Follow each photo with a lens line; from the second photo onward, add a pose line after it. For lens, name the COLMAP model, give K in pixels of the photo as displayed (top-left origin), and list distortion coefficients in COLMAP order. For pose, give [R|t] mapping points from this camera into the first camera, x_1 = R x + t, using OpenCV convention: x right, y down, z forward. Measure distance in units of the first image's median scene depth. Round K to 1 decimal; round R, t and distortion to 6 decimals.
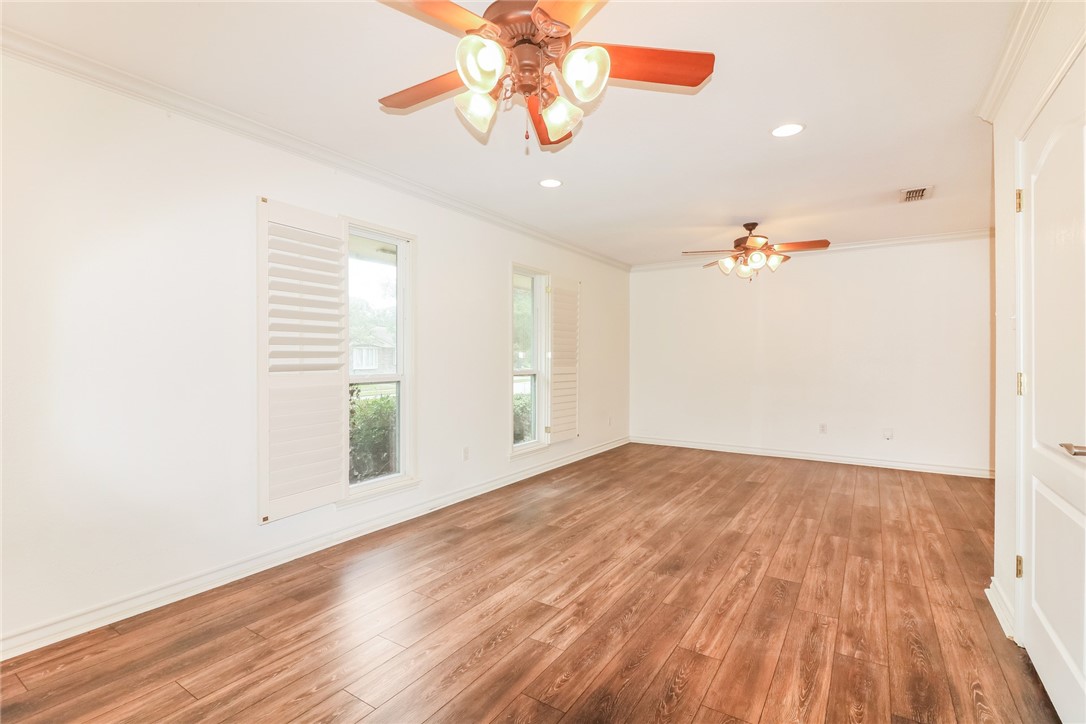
lens RADIAL K [[521.4, 0, 543.2], [0, 521.4, 359.7], [0, 0, 1]] dist [-0.000740, -0.002310]
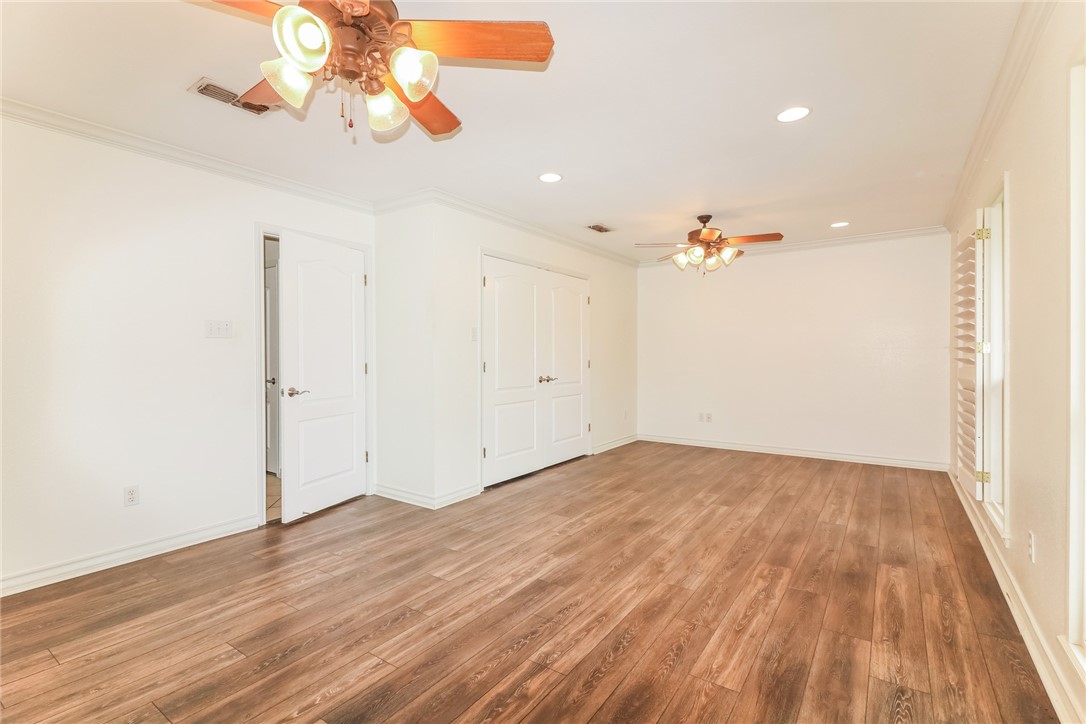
lens RADIAL K [[521.4, 0, 542.7], [0, 521.4, 358.7], [0, 0, 1]] dist [-0.000740, -0.002310]
pose [[-0.999624, 0.003818, 0.027157, 0.377284], [0.004109, 0.999935, 0.010653, -0.005447], [-0.027115, 0.010761, -0.999574, 1.902398]]
